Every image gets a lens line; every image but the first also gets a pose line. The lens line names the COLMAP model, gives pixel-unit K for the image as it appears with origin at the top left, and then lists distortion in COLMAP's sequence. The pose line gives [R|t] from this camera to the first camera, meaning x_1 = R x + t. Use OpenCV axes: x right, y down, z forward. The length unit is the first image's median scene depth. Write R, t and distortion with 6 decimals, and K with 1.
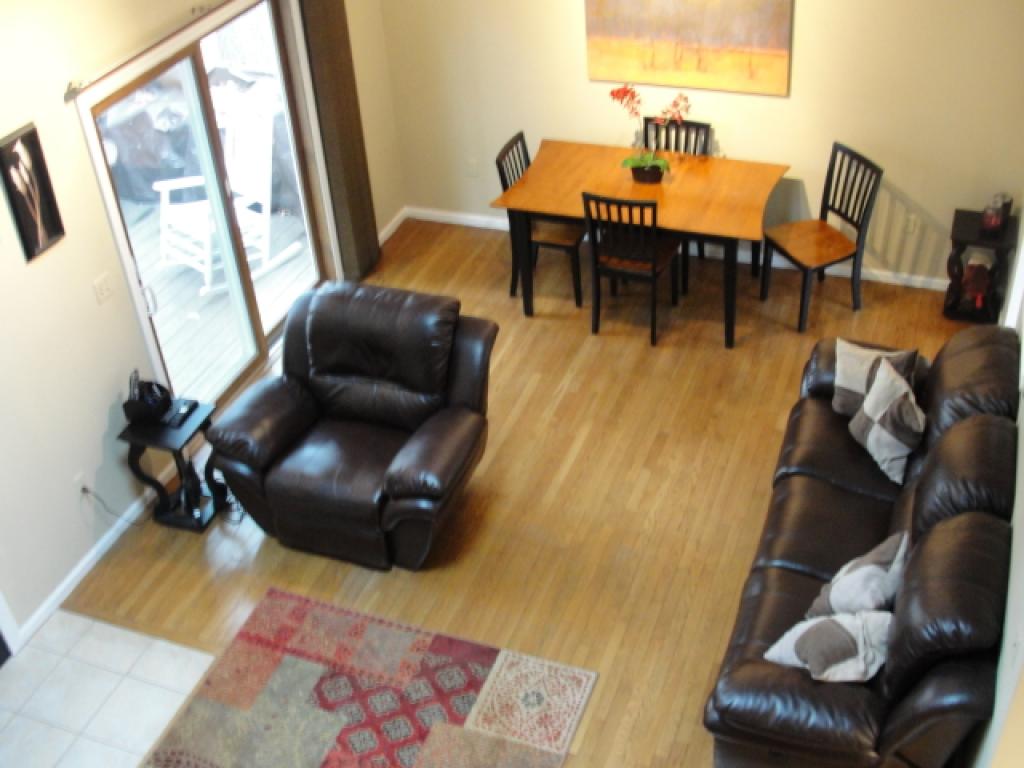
lens RADIAL K [[1163.0, 0, 526.7], [0, 1163.0, 396.9], [0, 0, 1]] dist [-0.208054, 0.264104]
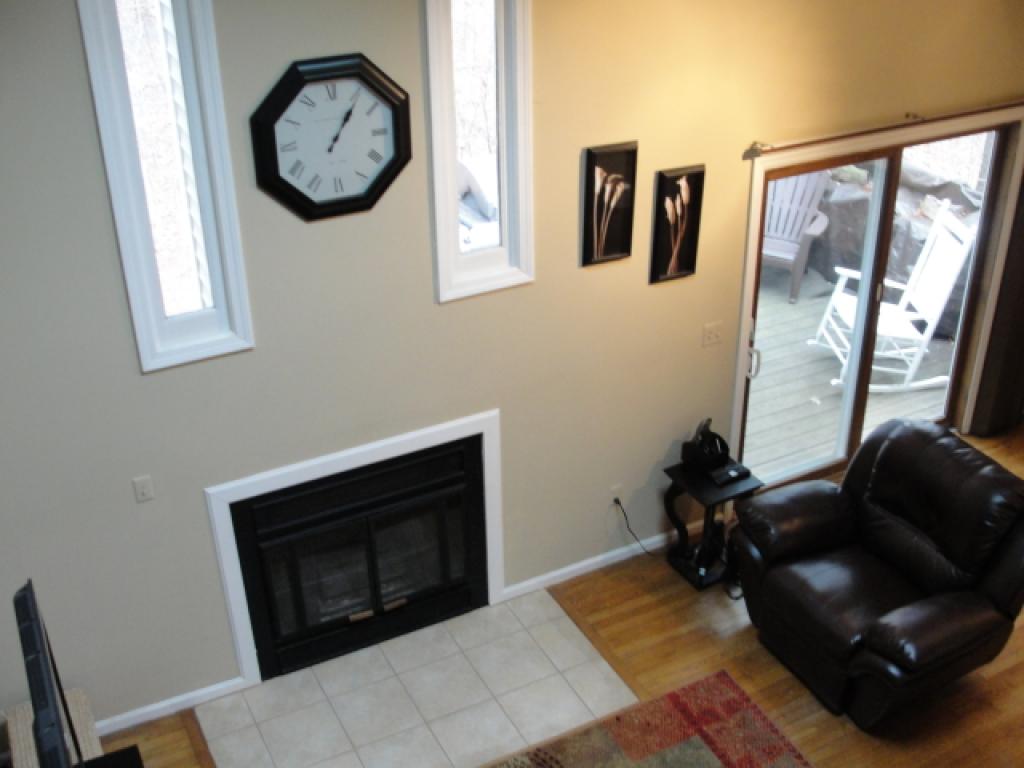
lens RADIAL K [[1163.0, 0, 526.7], [0, 1163.0, 396.9], [0, 0, 1]] dist [-0.208054, 0.264104]
pose [[0.742669, 0.381845, -0.550125, 0.102312], [-0.425582, 0.903395, 0.052516, -0.026245], [0.517033, 0.195121, 0.833429, 0.037601]]
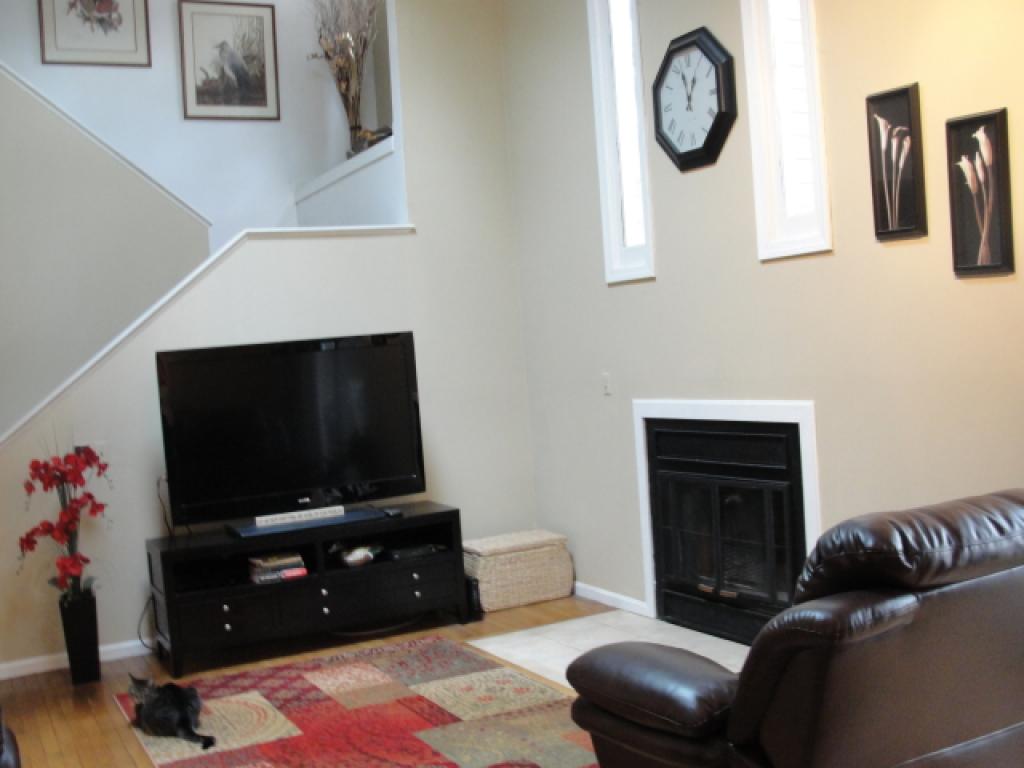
lens RADIAL K [[1163.0, 0, 526.7], [0, 1163.0, 396.9], [0, 0, 1]] dist [-0.208054, 0.264104]
pose [[-0.660398, 0.152990, -0.735166, 0.328210], [-0.341199, 0.810989, 0.475267, -0.290378], [0.668923, 0.564704, -0.483375, 1.083873]]
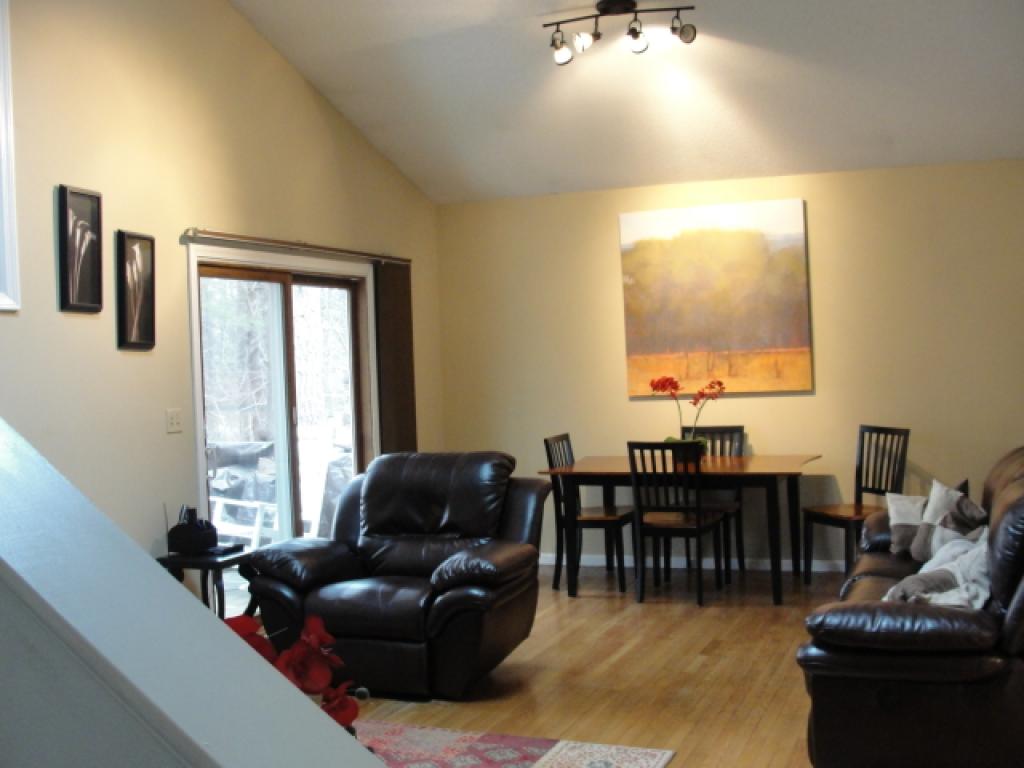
lens RADIAL K [[1163.0, 0, 526.7], [0, 1163.0, 396.9], [0, 0, 1]] dist [-0.208054, 0.264104]
pose [[0.999587, 0.022671, -0.017649, -0.030517], [-0.028695, 0.818457, -0.573850, 0.463360], [0.001435, 0.574120, 0.818770, 0.124852]]
